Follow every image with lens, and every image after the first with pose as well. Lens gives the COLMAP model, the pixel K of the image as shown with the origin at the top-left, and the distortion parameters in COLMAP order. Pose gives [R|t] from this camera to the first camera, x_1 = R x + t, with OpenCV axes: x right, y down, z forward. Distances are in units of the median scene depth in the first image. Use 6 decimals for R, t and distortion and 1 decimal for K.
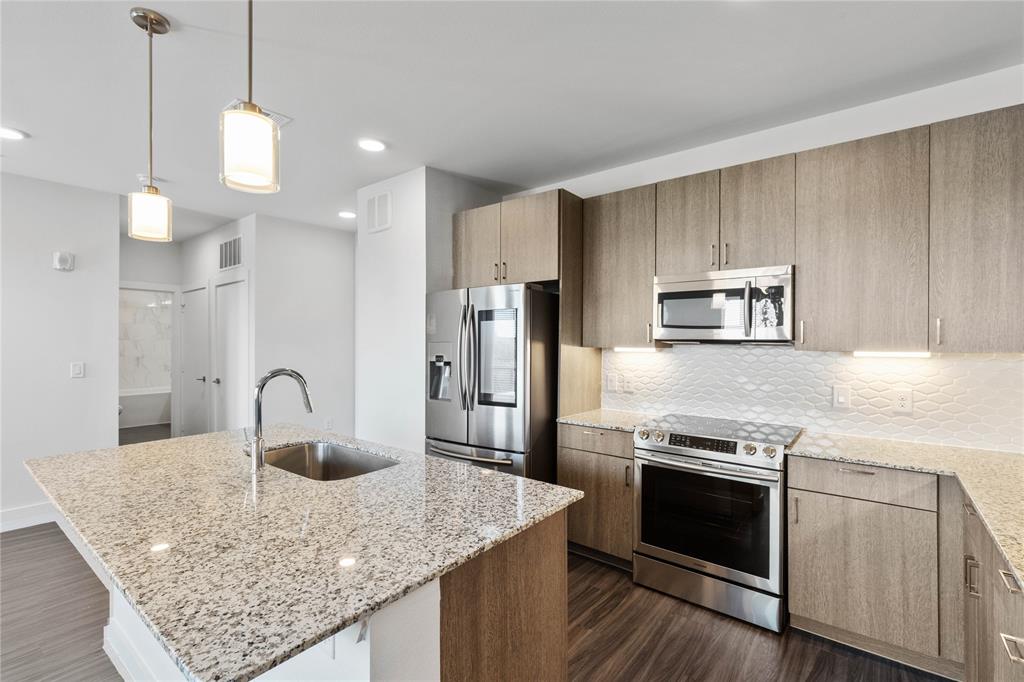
lens RADIAL K [[460.0, 0, 512.0], [0, 460.0, 341.0], [0, 0, 1]] dist [0.008065, -0.000041]
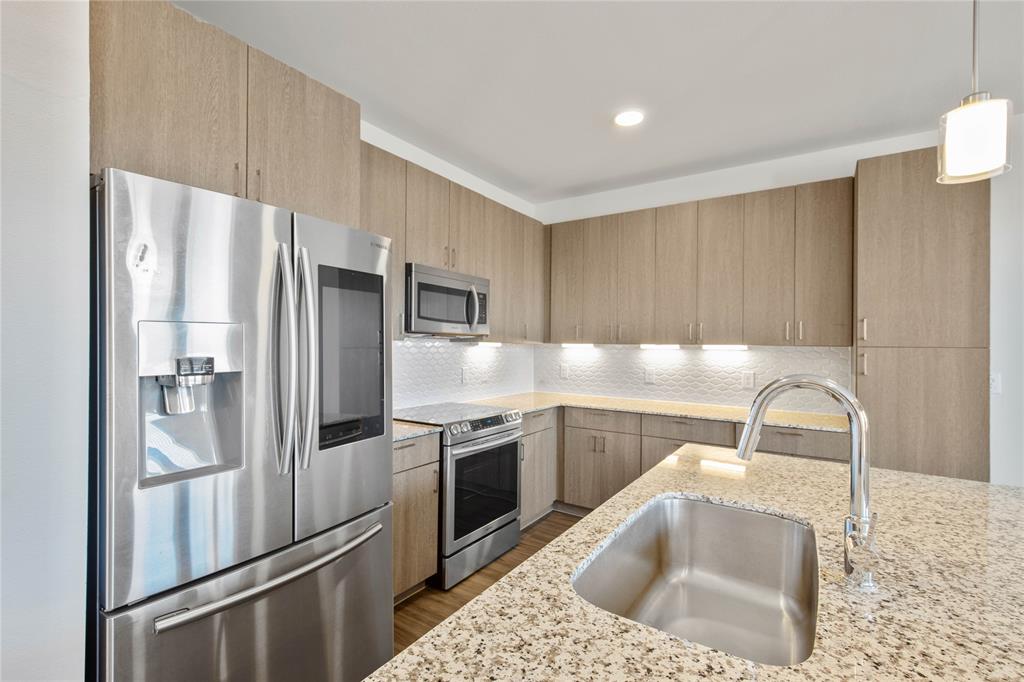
lens RADIAL K [[460.0, 0, 512.0], [0, 460.0, 341.0], [0, 0, 1]] dist [0.008065, -0.000041]
pose [[-0.084111, 0.004832, 0.996445, -0.656724], [-0.011528, 0.999917, -0.005822, 0.020144], [-0.996390, -0.011977, -0.084048, 0.918120]]
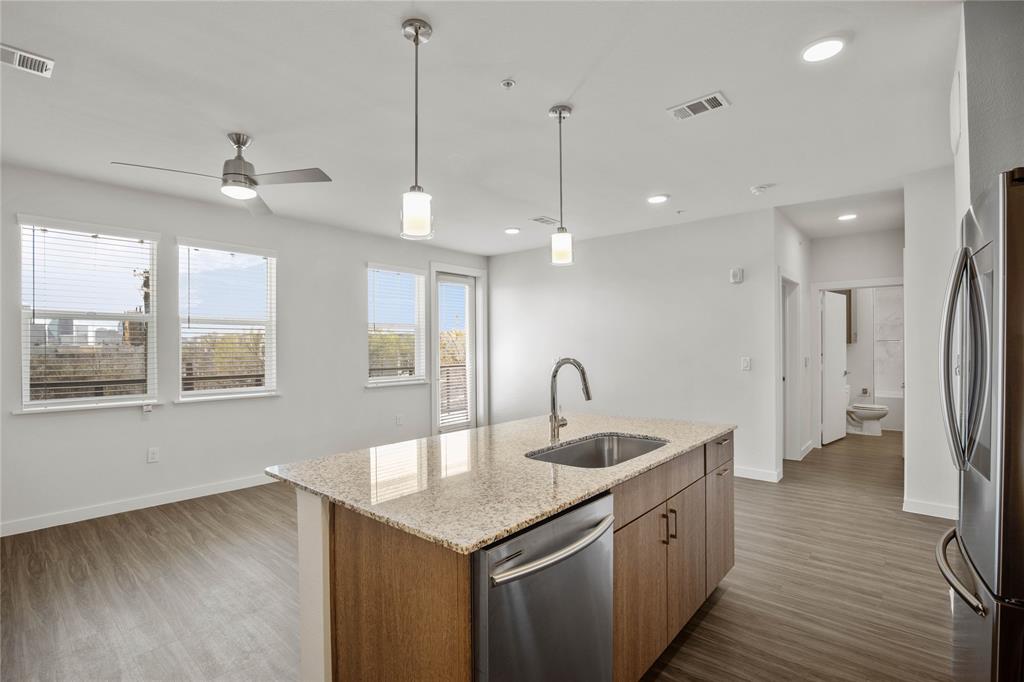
lens RADIAL K [[480.3, 0, 512.0], [0, 480.3, 341.0], [0, 0, 1]] dist [-0.002666, -0.000514]
pose [[-0.044182, -0.009427, -0.998979, 0.477605], [0.002953, 0.999950, -0.009566, 0.018932], [0.999019, -0.003373, -0.044152, 0.615154]]
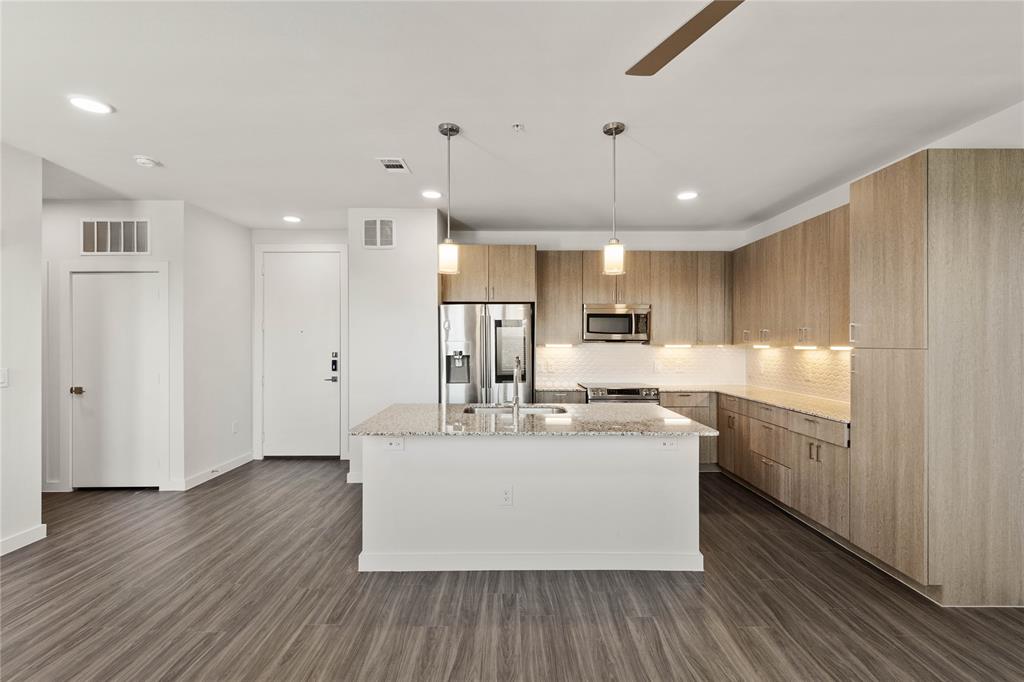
lens RADIAL K [[480.3, 0, 512.0], [0, 480.3, 341.0], [0, 0, 1]] dist [-0.002666, -0.000514]
pose [[0.781695, -0.000047, 0.623661, -1.107774], [-0.000212, 1.000000, 0.000341, 0.001715], [-0.623661, -0.000398, 0.781695, -0.281675]]
